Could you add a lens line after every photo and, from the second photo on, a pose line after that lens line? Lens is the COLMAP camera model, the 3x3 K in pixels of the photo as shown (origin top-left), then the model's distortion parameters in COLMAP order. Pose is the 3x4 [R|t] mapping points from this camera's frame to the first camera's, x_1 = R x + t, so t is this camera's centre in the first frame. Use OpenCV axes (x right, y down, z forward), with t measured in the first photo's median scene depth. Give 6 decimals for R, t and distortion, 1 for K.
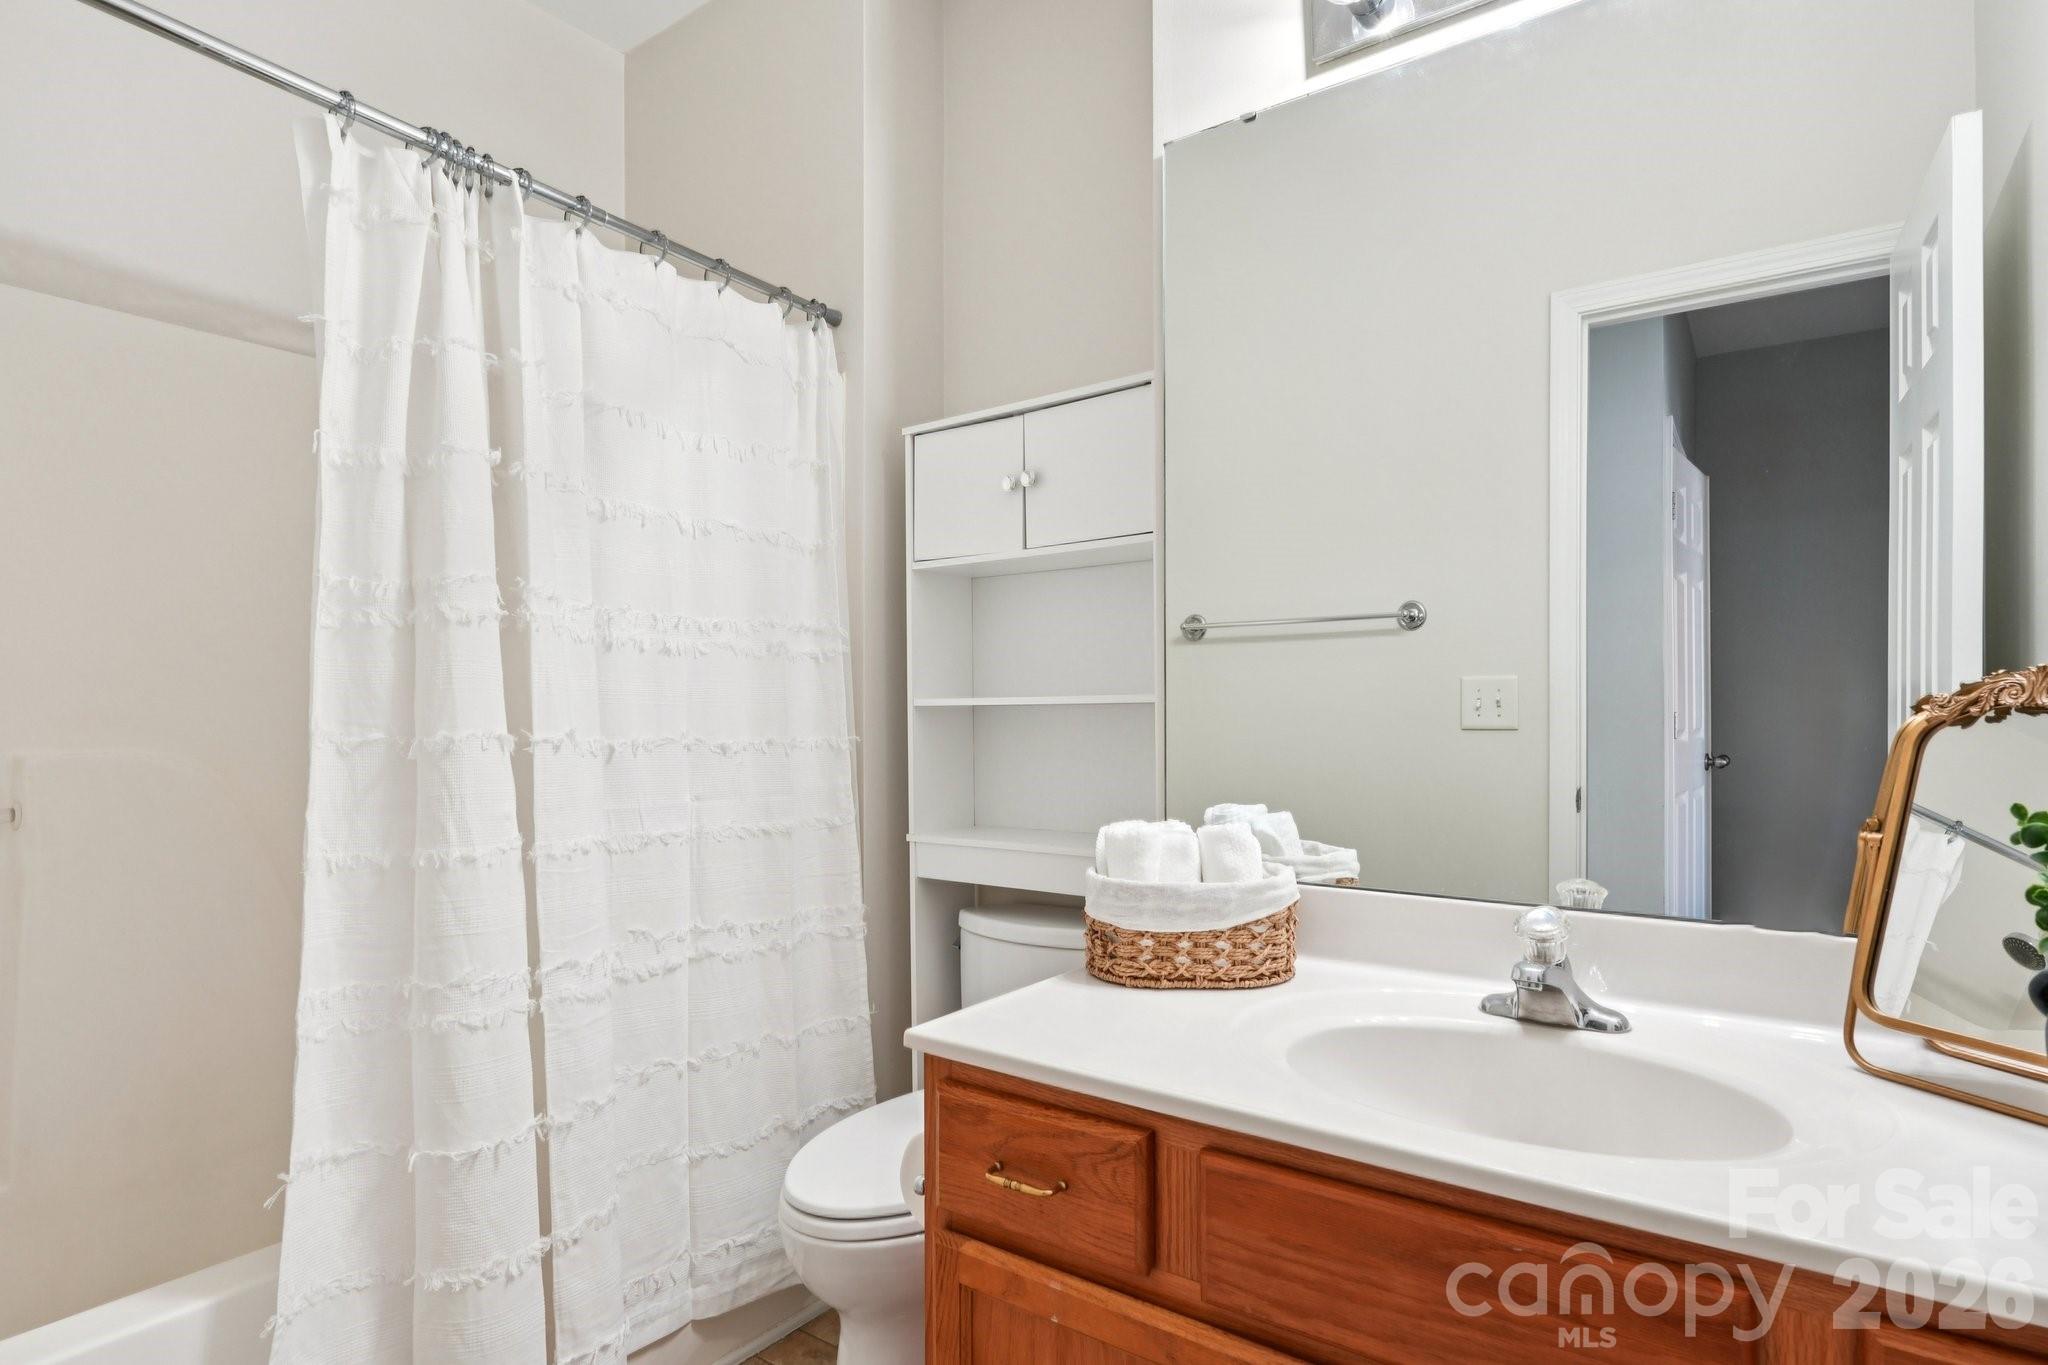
lens RADIAL K [[1049.6, 0, 1025.6], [0, 1049.6, 665.4], [0, 0, 1]] dist [-0.002222, 0.001568]
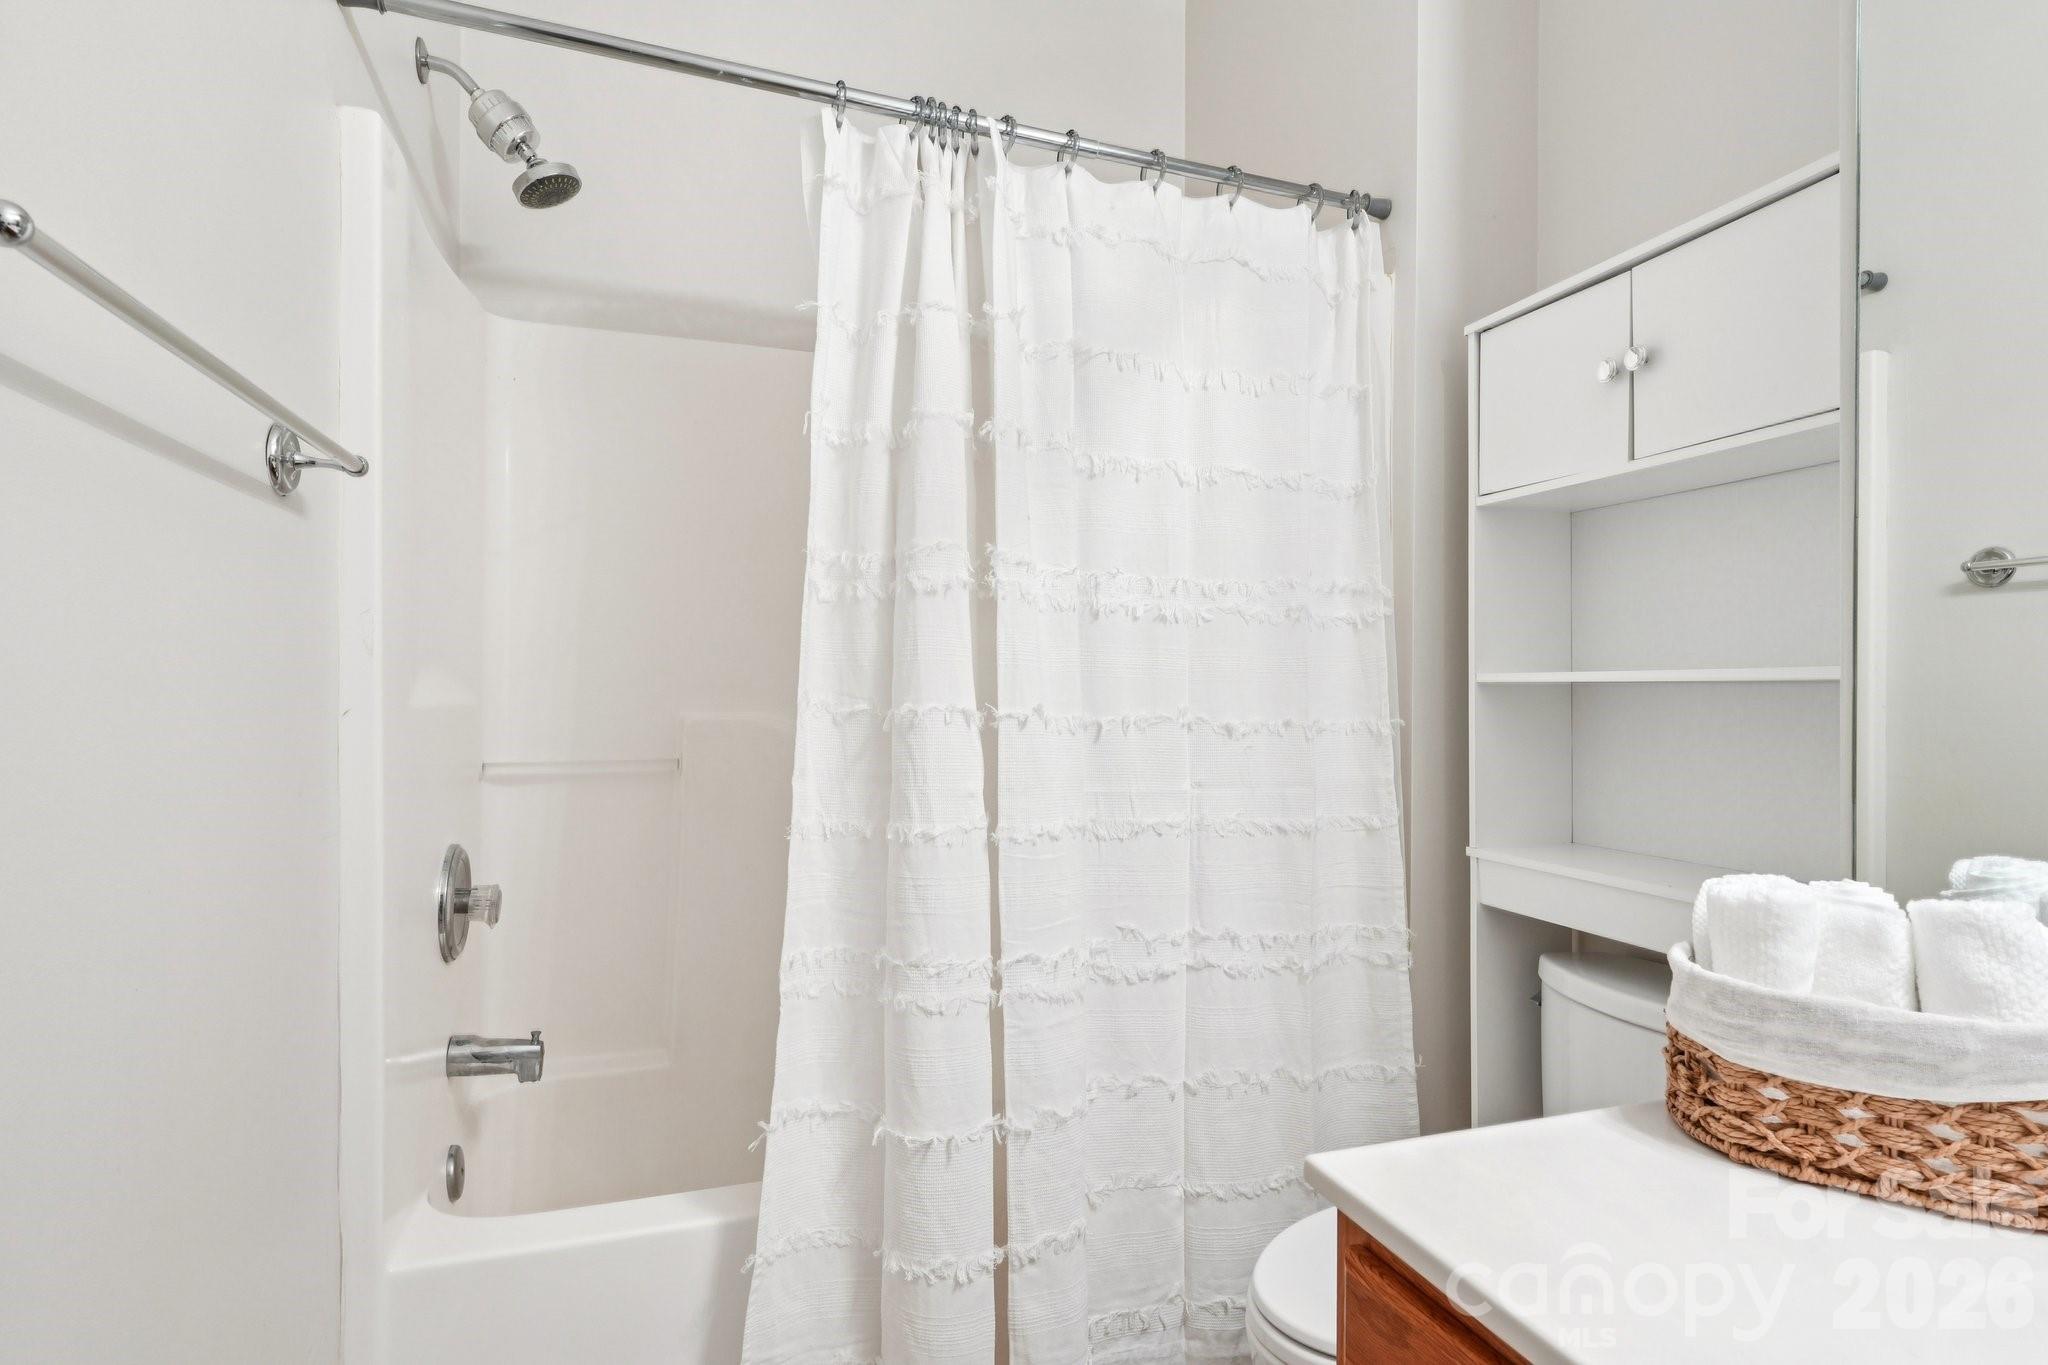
lens RADIAL K [[1049.6, 0, 1025.6], [0, 1049.6, 665.4], [0, 0, 1]] dist [-0.002222, 0.001568]
pose [[0.818818, -0.001372, -0.574052, 0.086980], [0.014534, 0.999726, 0.018341, 0.009513], [0.573870, -0.023362, 0.818613, 0.234531]]
